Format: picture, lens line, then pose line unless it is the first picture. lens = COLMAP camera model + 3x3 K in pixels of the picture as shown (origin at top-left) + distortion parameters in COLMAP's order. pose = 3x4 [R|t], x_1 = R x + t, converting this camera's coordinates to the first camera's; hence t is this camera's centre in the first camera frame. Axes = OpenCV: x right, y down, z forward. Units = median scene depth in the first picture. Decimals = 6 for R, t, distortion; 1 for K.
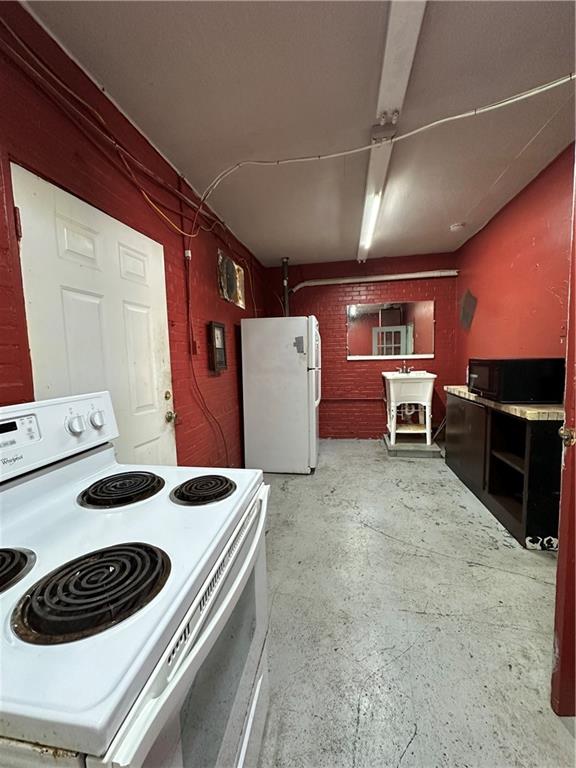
lens RADIAL K [[308.2, 0, 289.2], [0, 308.2, 383.4], [0, 0, 1]] dist [-0.003847, 0.000662]
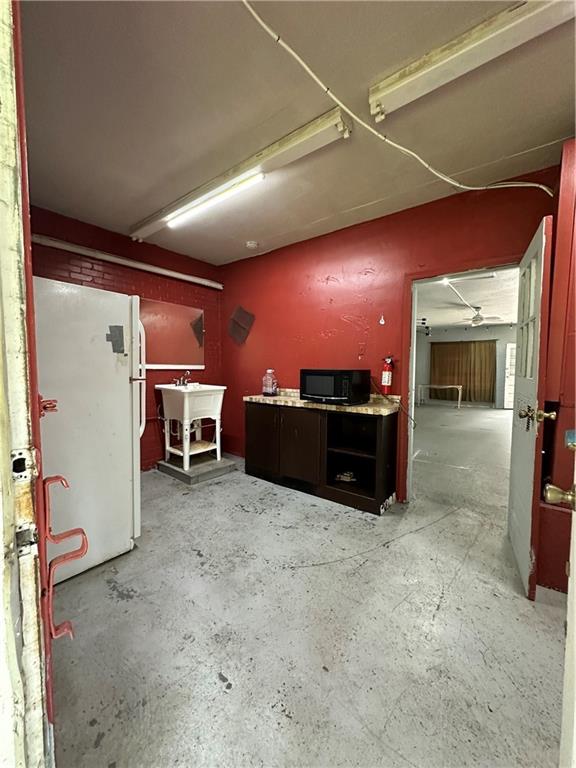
lens RADIAL K [[308.2, 0, 289.2], [0, 308.2, 383.4], [0, 0, 1]] dist [-0.003847, 0.000662]
pose [[0.470282, -0.011565, 0.882440, -0.329157], [0.055575, 0.998318, -0.016535, -0.010550], [-0.880765, 0.056818, 0.470133, 0.417925]]
